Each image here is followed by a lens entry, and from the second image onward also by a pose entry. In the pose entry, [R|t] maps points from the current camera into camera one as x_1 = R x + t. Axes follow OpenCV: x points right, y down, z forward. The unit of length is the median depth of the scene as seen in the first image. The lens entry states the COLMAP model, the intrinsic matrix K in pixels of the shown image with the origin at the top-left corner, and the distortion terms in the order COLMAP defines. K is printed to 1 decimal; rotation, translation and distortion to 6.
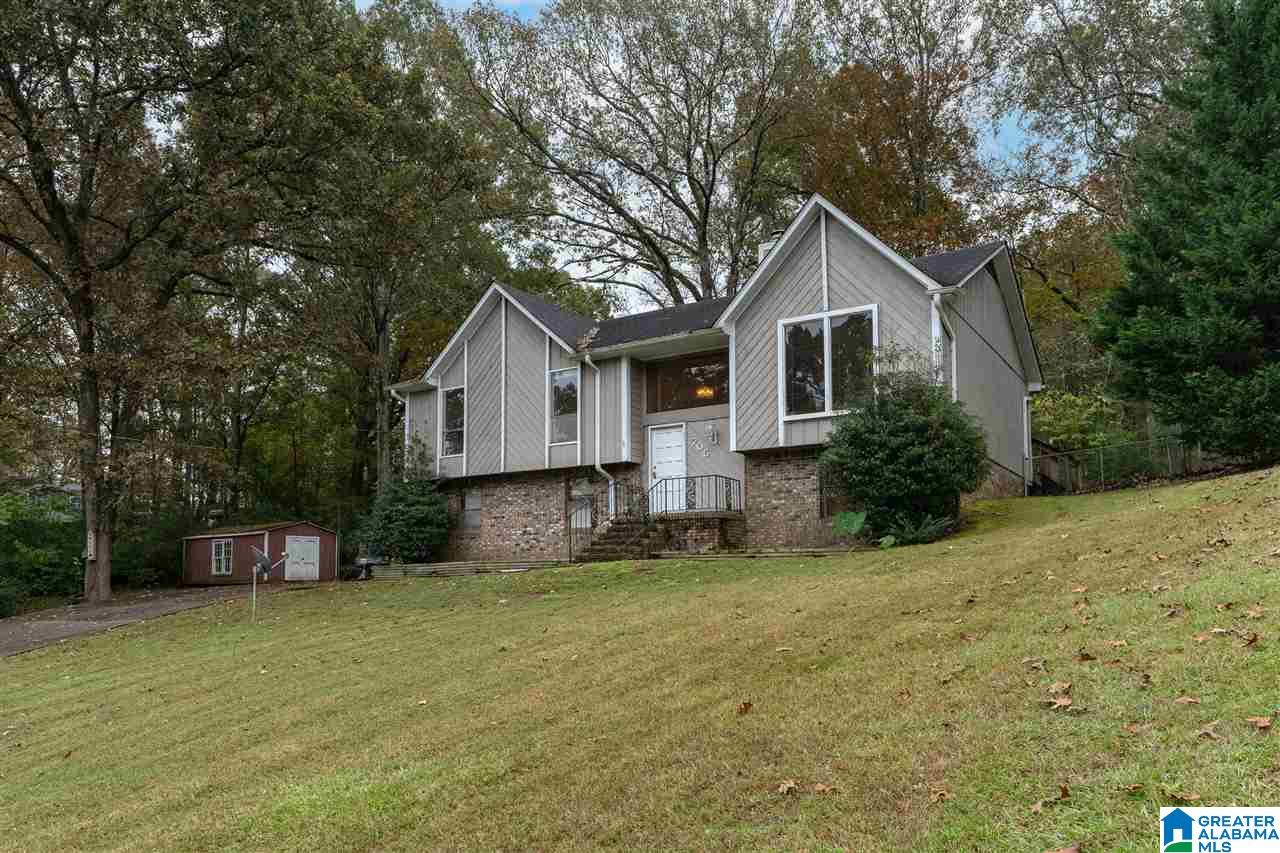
lens RADIAL K [[856.6, 0, 643.1], [0, 856.6, 433.9], [0, 0, 1]] dist [0.003305, -0.000469]
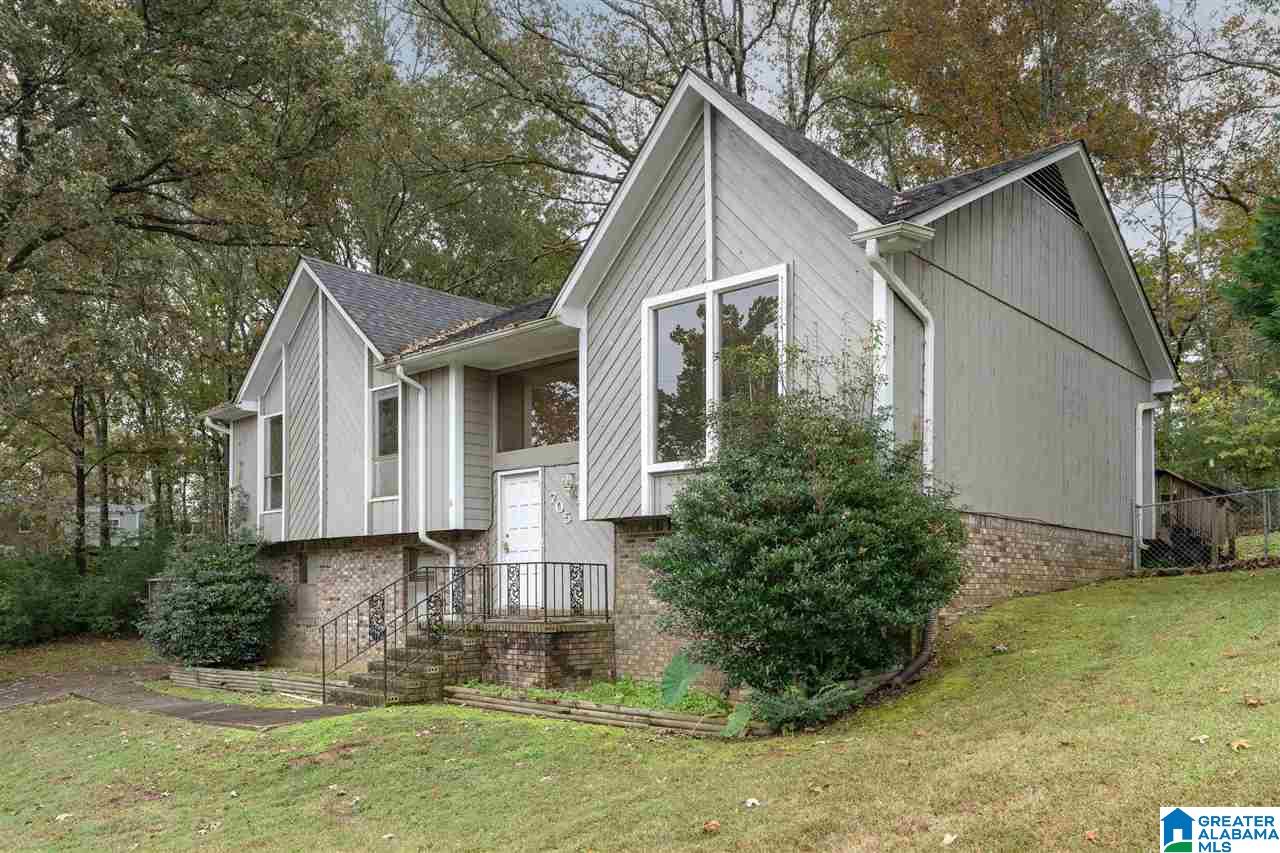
lens RADIAL K [[960.1, 0, 645.5], [0, 960.1, 487.4], [0, 0, 1]] dist [-0.004478, 0.007925]
pose [[0.986859, -0.014191, -0.160962, 0.238252], [0.024552, 0.997739, 0.062566, -0.041026], [0.159710, -0.065696, 0.984976, 0.307676]]
